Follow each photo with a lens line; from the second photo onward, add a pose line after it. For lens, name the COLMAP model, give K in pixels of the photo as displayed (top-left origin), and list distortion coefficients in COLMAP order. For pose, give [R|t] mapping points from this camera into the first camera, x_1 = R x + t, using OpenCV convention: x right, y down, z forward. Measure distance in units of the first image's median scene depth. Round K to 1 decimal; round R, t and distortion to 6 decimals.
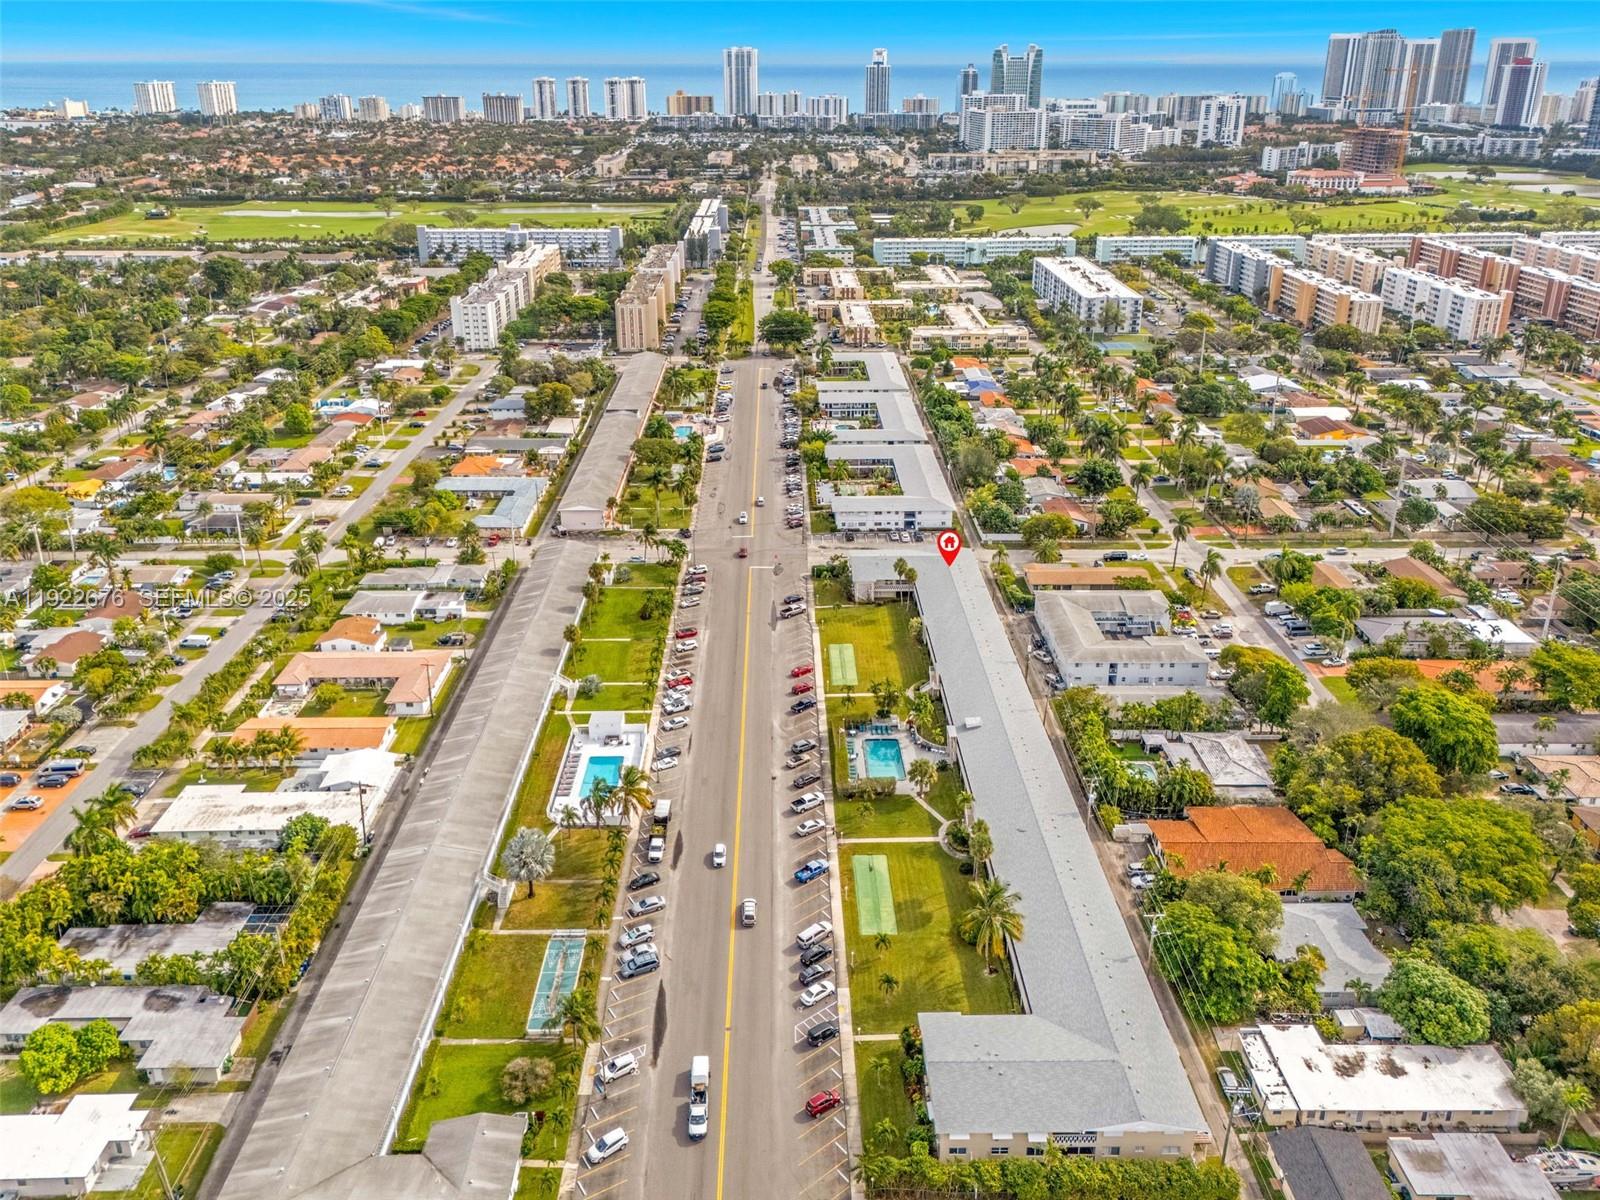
lens RADIAL K [[1168.7, 0, 800.0], [0, 1168.7, 600.0], [0, 0, 1]] dist [-0.000314, -0.000060]
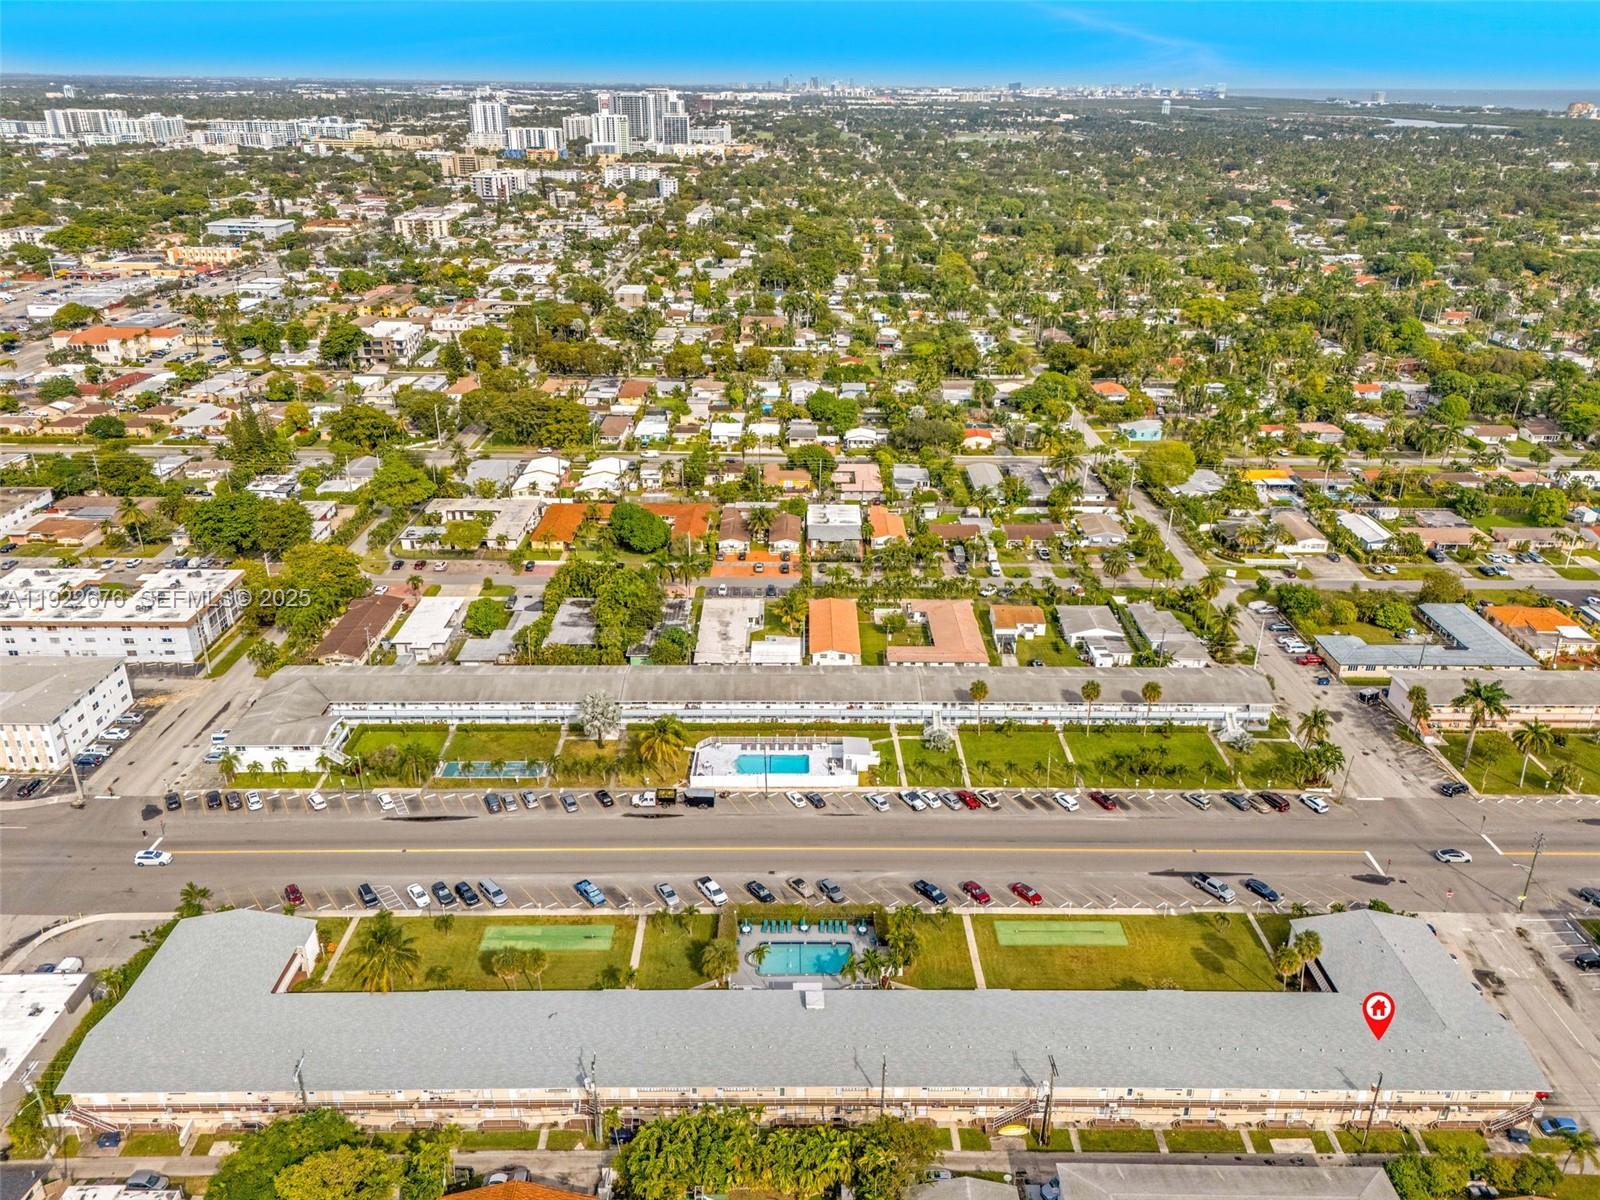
lens RADIAL K [[1168.7, 0, 800.0], [0, 1168.7, 600.0], [0, 0, 1]] dist [-0.000314, -0.000060]
pose [[-0.007413, 0.405891, -0.913891, 0.731276], [-0.427085, 0.825084, 0.369913, -0.368533], [0.904181, 0.393051, 0.167234, 0.826655]]
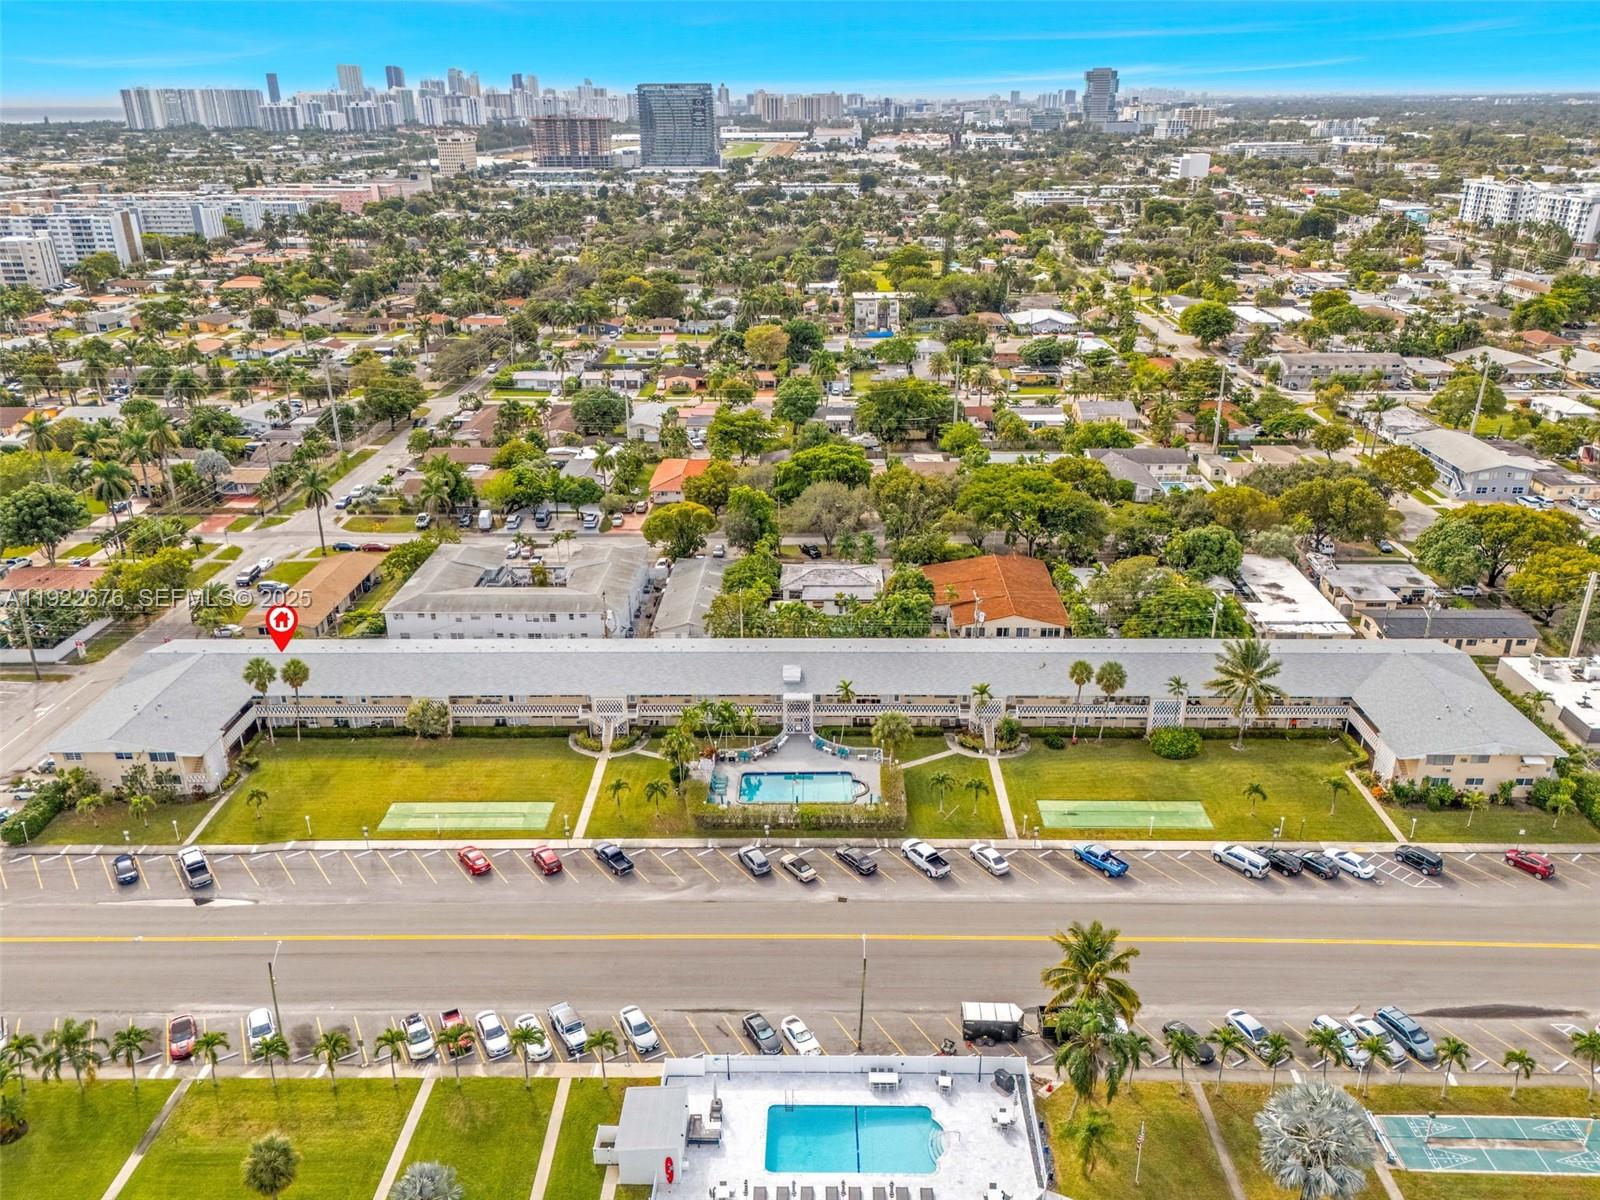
lens RADIAL K [[1168.7, 0, 800.0], [0, 1168.7, 600.0], [0, 0, 1]] dist [-0.000314, -0.000060]
pose [[0.036922, -0.389657, 0.920219, -0.511512], [0.426939, 0.838728, 0.338021, -0.177707], [-0.903527, 0.380397, 0.197327, 0.889543]]
